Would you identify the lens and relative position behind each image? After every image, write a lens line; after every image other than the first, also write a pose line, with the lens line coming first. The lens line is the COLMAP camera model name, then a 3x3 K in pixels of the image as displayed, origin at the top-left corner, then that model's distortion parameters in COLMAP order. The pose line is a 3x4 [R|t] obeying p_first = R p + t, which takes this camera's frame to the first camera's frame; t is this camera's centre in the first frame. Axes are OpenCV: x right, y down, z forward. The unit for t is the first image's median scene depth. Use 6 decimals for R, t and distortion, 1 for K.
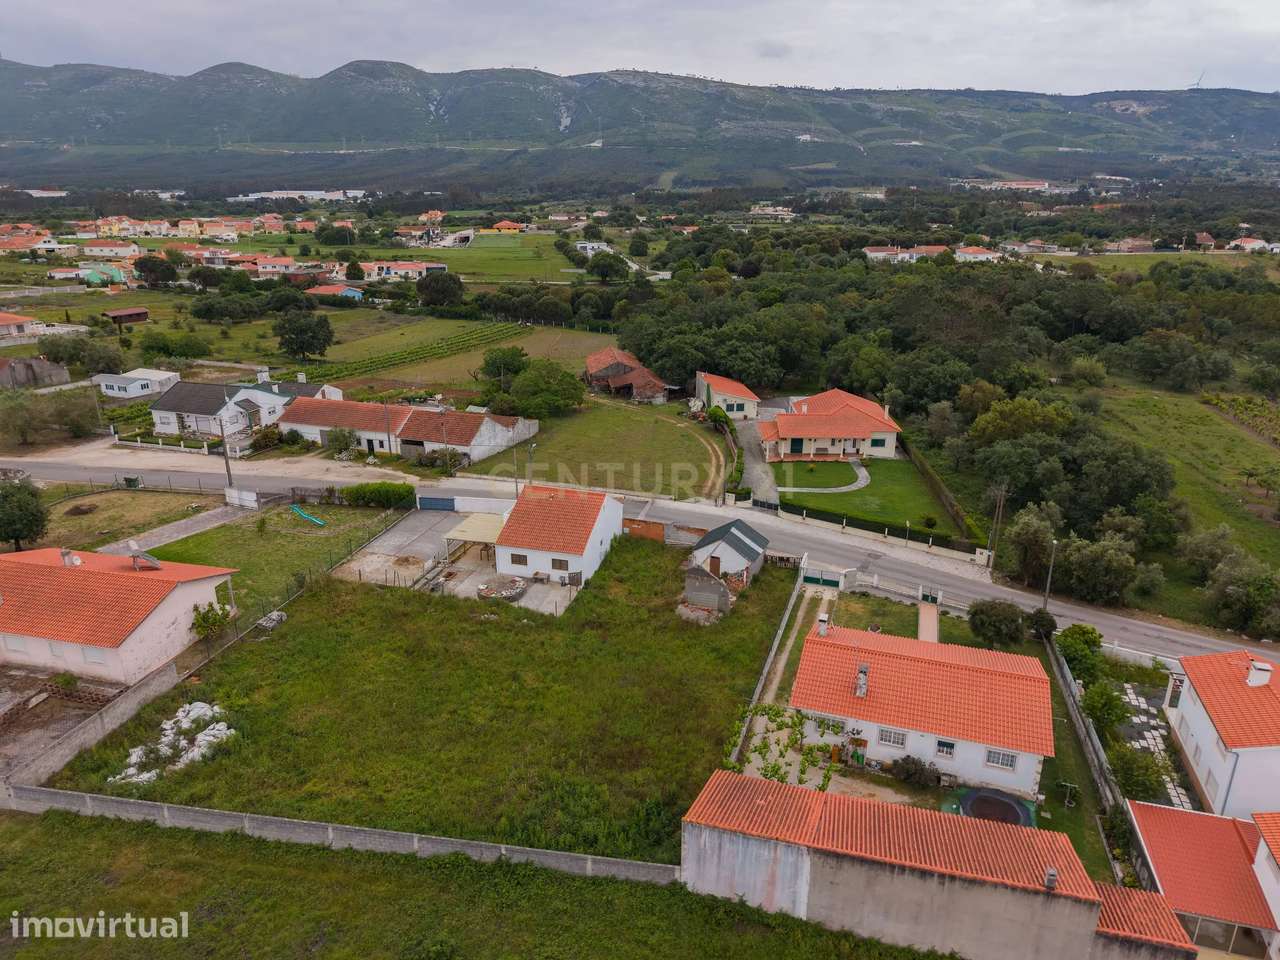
lens RADIAL K [[856.9, 0, 641.7], [0, 856.9, 479.4], [0, 0, 1]] dist [0.043558, -0.045491]
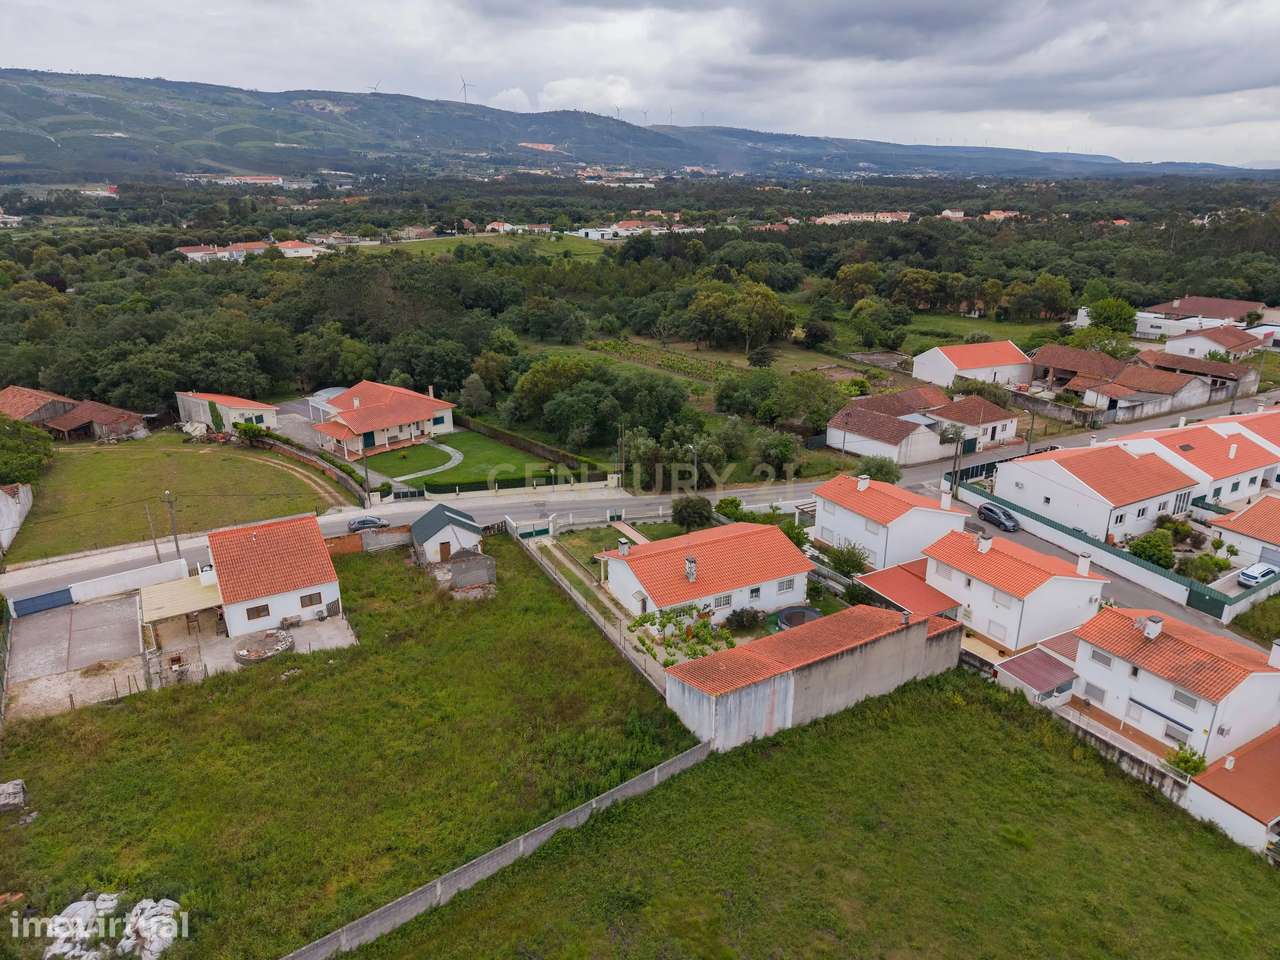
lens RADIAL K [[856.9, 0, 641.7], [0, 856.9, 479.4], [0, 0, 1]] dist [0.043558, -0.045491]
pose [[0.685279, -0.249105, 0.684354, -0.301002], [0.245521, 0.963695, 0.104932, -0.021804], [-0.685647, 0.096116, 0.721561, 0.061456]]
